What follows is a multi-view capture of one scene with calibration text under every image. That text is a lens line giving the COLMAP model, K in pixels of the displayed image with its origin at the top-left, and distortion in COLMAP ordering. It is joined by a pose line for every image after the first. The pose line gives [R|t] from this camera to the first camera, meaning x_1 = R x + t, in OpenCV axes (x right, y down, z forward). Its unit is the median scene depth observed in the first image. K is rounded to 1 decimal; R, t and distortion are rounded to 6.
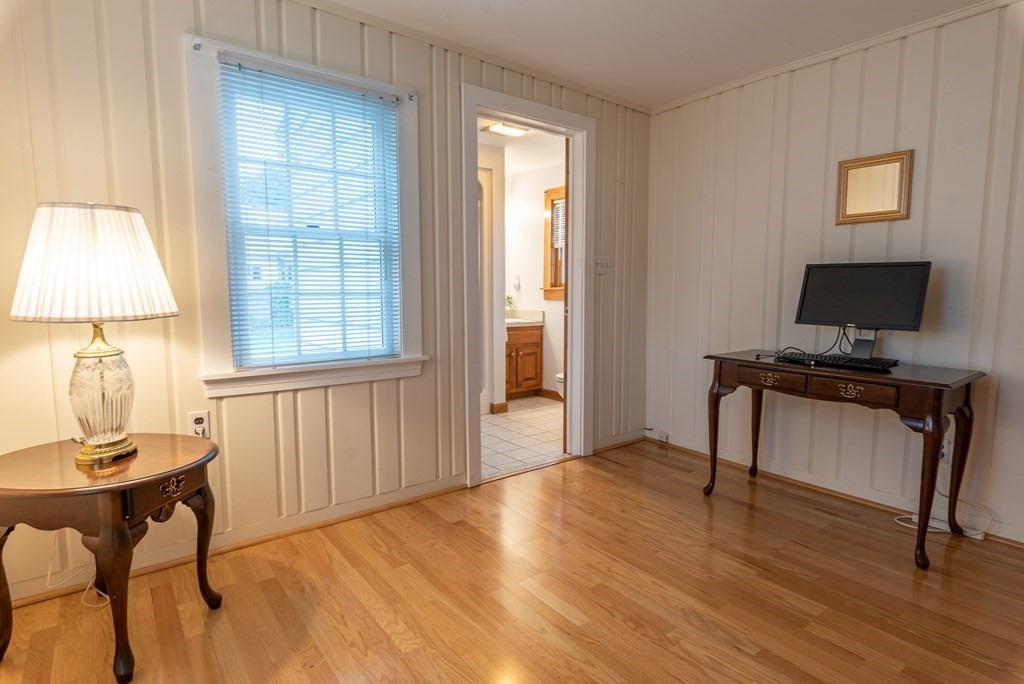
lens RADIAL K [[534.7, 0, 513.6], [0, 534.7, 344.5], [0, 0, 1]] dist [-0.001331, -0.001330]
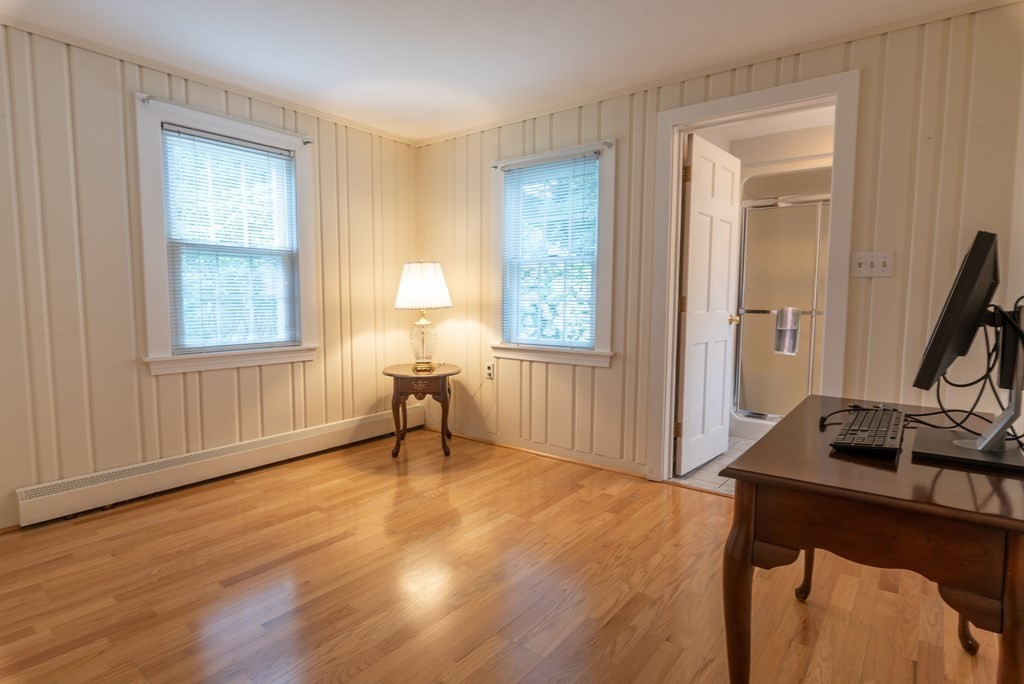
lens RADIAL K [[534.7, 0, 513.6], [0, 534.7, 344.5], [0, 0, 1]] dist [-0.001331, -0.001330]
pose [[0.250617, 0.084637, -0.964379, 0.842851], [-0.105318, 0.992642, 0.059748, -0.040181], [0.962340, 0.086593, 0.257687, 0.414579]]
